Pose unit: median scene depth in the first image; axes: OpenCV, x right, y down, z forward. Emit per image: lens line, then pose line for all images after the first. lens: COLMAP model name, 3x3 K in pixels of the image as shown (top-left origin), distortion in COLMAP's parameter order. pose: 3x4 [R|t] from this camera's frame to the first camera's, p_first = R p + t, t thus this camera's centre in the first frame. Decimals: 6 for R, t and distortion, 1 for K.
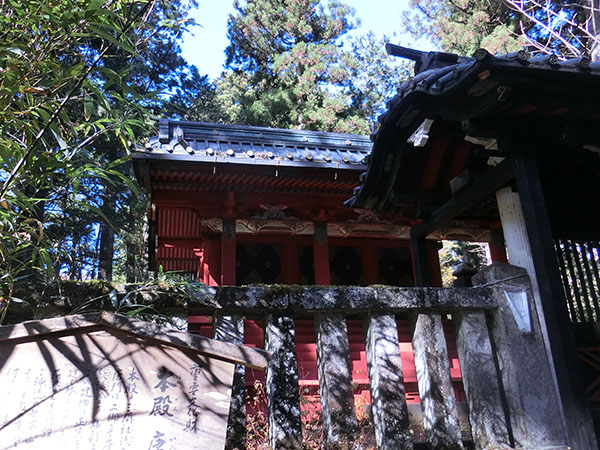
lens RADIAL K [[485.0, 0, 298.8], [0, 485.0, 233.2], [0, 0, 1]] dist [-0.005432, 0.003899]
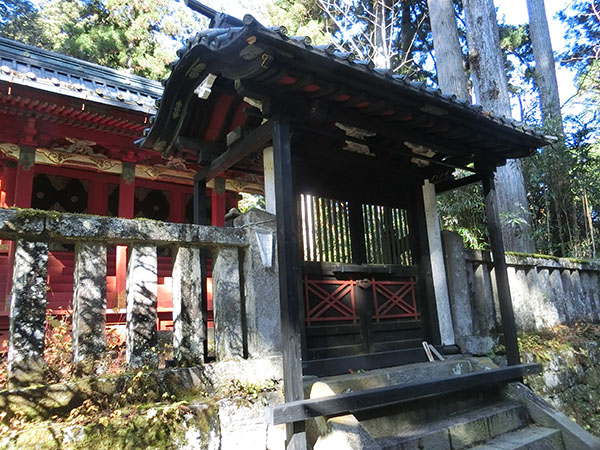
lens RADIAL K [[423.4, 0, 300.0], [0, 423.4, 225.0], [0, 0, 1]] dist [0.005576, 0.004910]
pose [[0.913812, 0.076646, 0.398840, 0.108498], [-0.114008, 0.990955, 0.070779, 0.015549], [-0.389808, -0.110150, 0.914285, 0.003814]]
